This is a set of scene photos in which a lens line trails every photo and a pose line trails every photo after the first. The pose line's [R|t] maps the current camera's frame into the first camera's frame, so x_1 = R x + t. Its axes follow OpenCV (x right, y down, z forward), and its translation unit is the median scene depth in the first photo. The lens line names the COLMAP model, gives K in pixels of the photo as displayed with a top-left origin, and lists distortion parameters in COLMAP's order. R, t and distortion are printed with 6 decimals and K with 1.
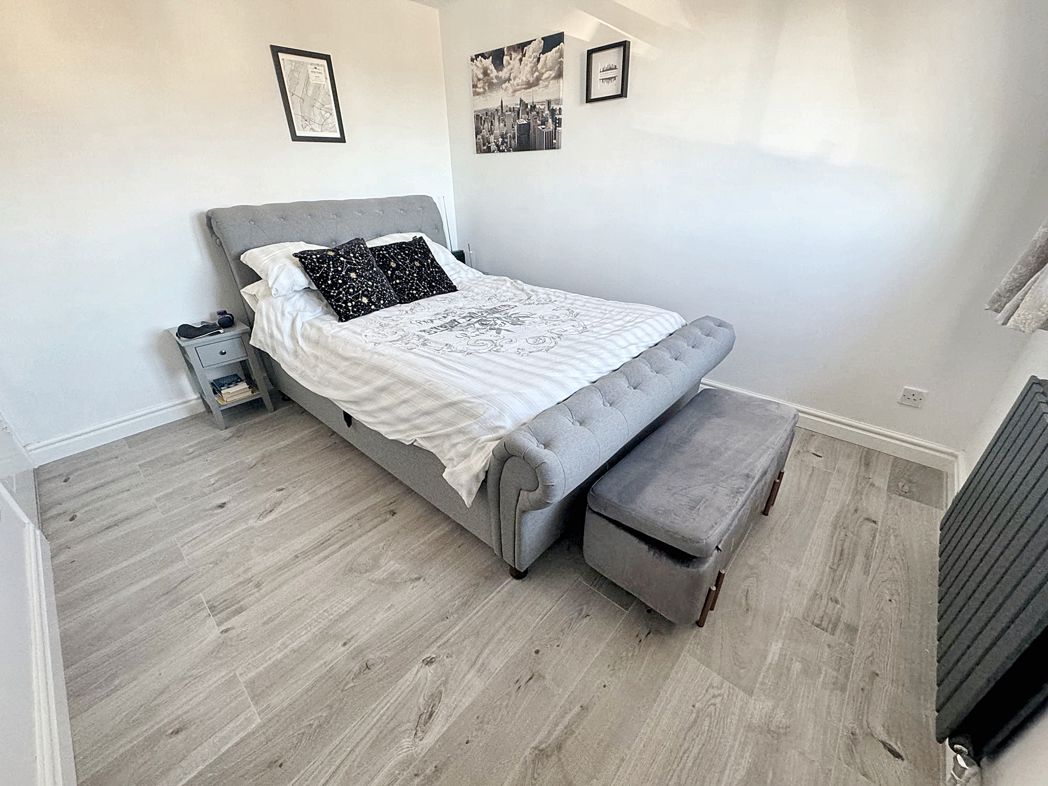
lens RADIAL K [[418.2, 0, 525.4], [0, 418.2, 393.5], [0, 0, 1]] dist [-0.001705, 0.000005]
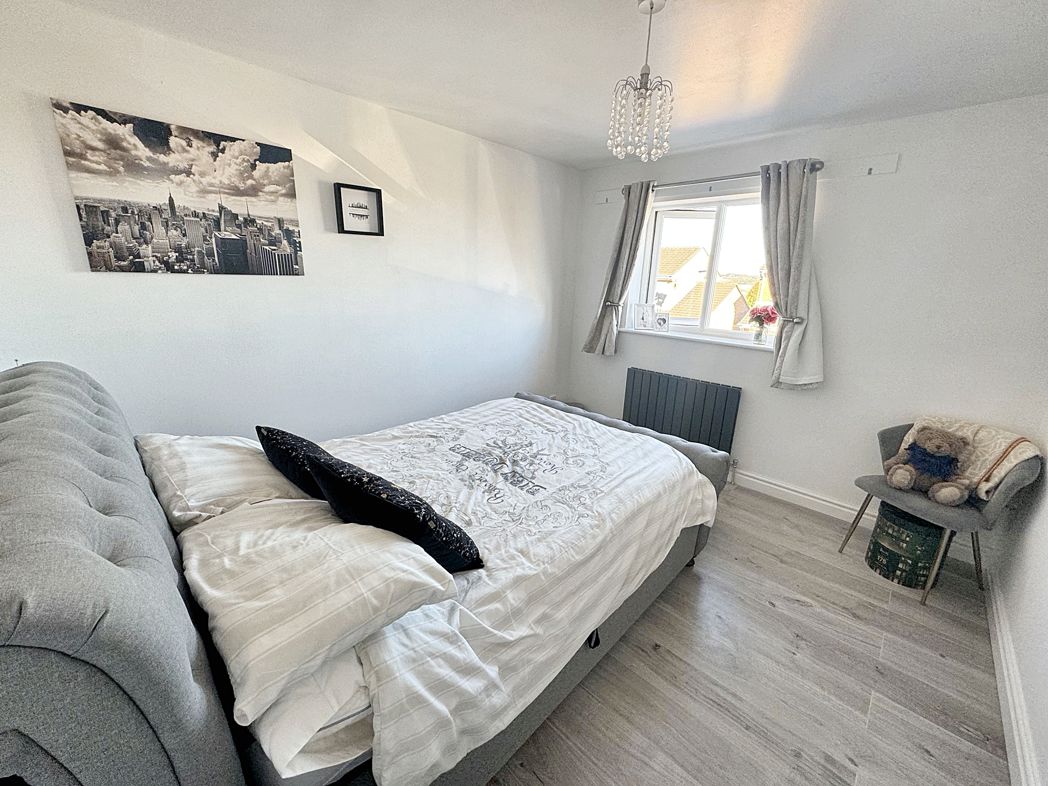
lens RADIAL K [[418.2, 0, 525.6], [0, 418.2, 390.6], [0, 0, 1]] dist [-0.001705, 0.000005]
pose [[0.039372, -0.255156, 0.966098, -0.752398], [0.434758, 0.874909, 0.213354, -0.385735], [-0.899686, 0.411619, 0.145378, 0.602713]]
